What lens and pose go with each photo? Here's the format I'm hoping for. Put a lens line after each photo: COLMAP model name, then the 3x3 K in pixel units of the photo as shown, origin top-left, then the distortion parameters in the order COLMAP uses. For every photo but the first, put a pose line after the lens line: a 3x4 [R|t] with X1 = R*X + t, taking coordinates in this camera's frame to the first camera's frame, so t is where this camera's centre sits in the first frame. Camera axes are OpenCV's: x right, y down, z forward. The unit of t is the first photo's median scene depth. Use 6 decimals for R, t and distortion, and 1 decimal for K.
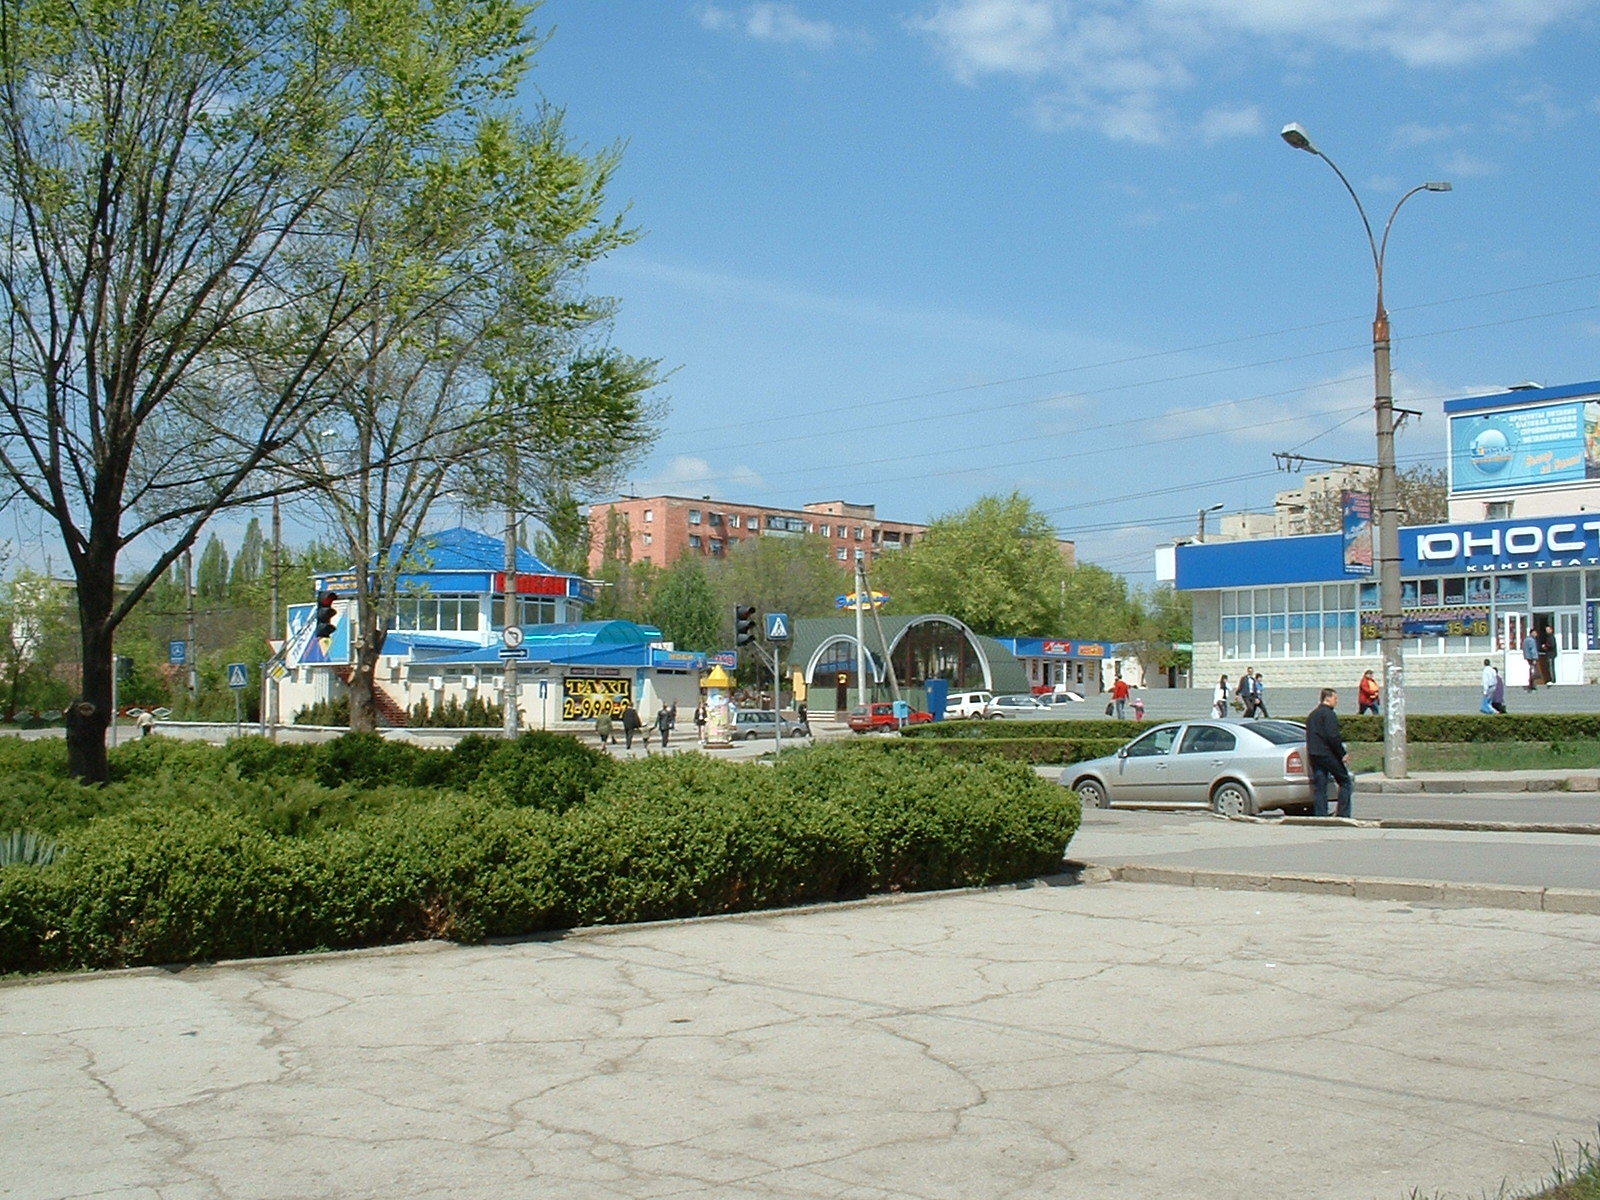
lens RADIAL K [[1906.7, 0, 800.0], [0, 1906.7, 600.0], [0, 0, 1]] dist [-0.008542, 0.000222]
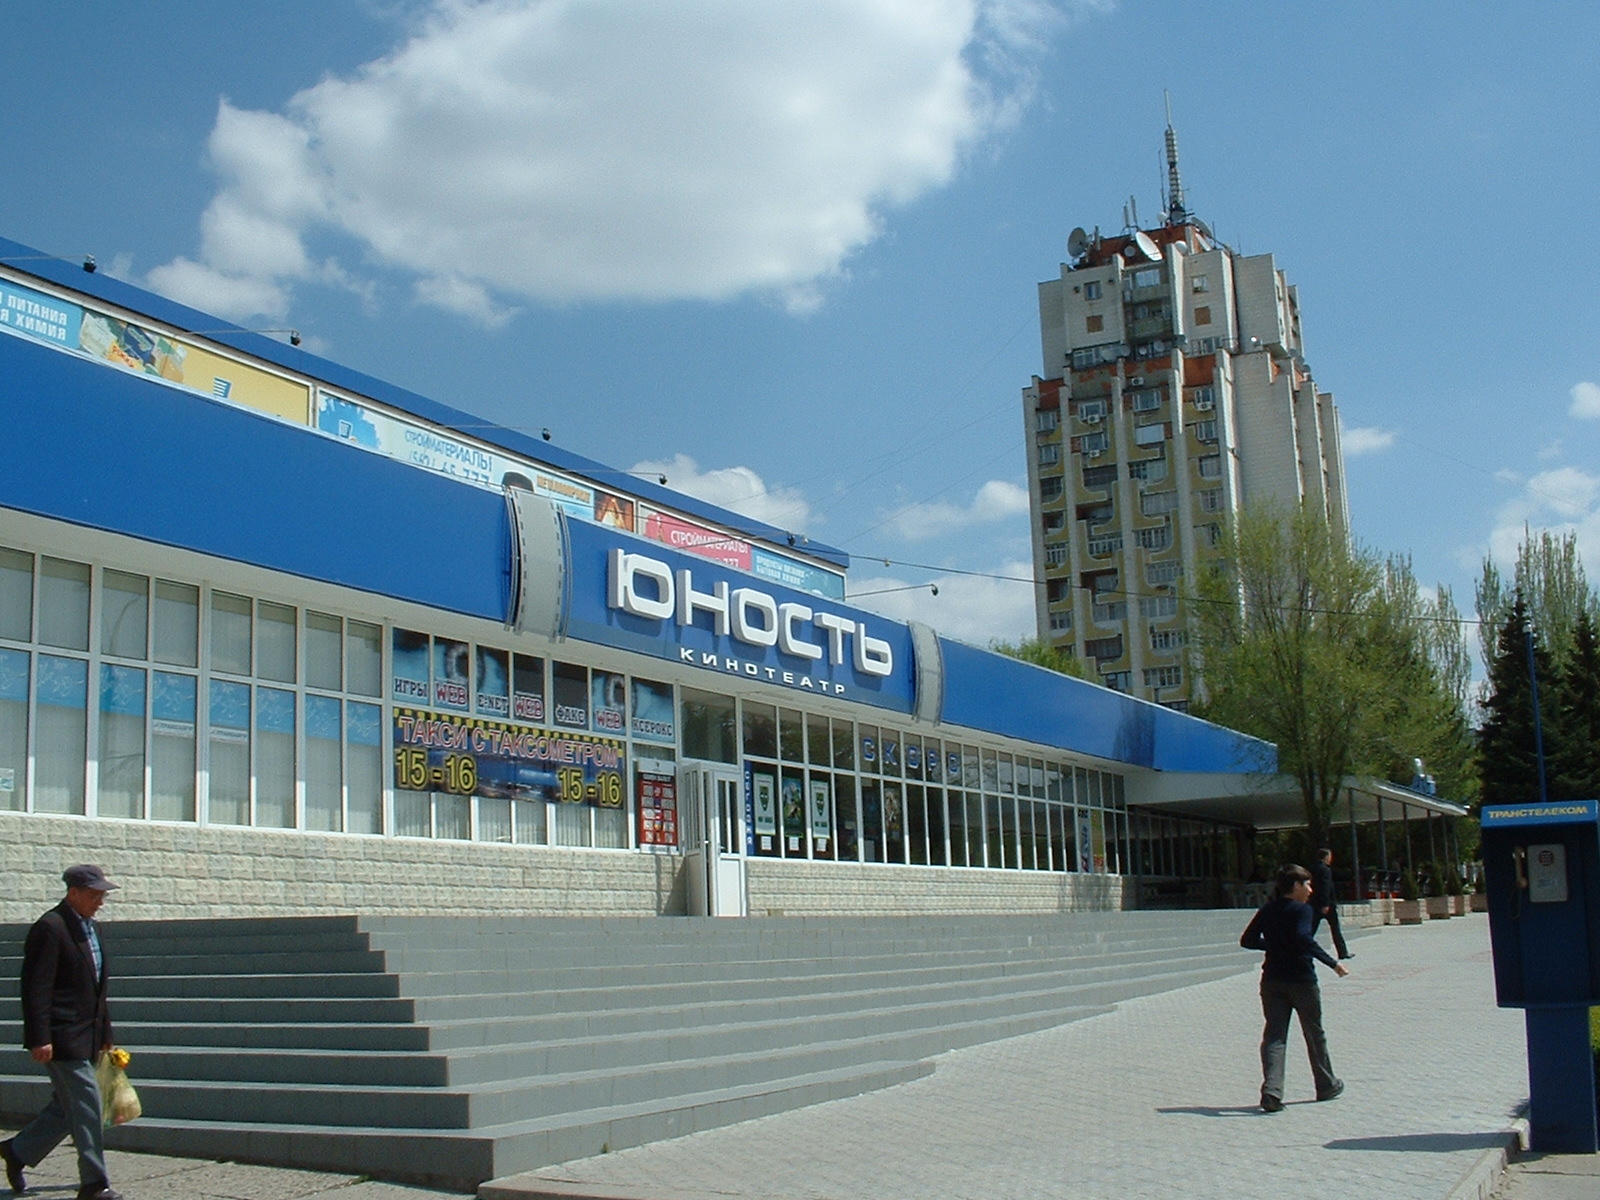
lens RADIAL K [[1906.7, 0, 800.0], [0, 1906.7, 600.0], [0, 0, 1]] dist [-0.008542, 0.000222]
pose [[-0.380270, 0.183586, 0.906472, -0.058181], [-0.019293, 0.978313, -0.206230, 0.060556], [-0.924674, -0.095912, -0.368481, 1.118517]]
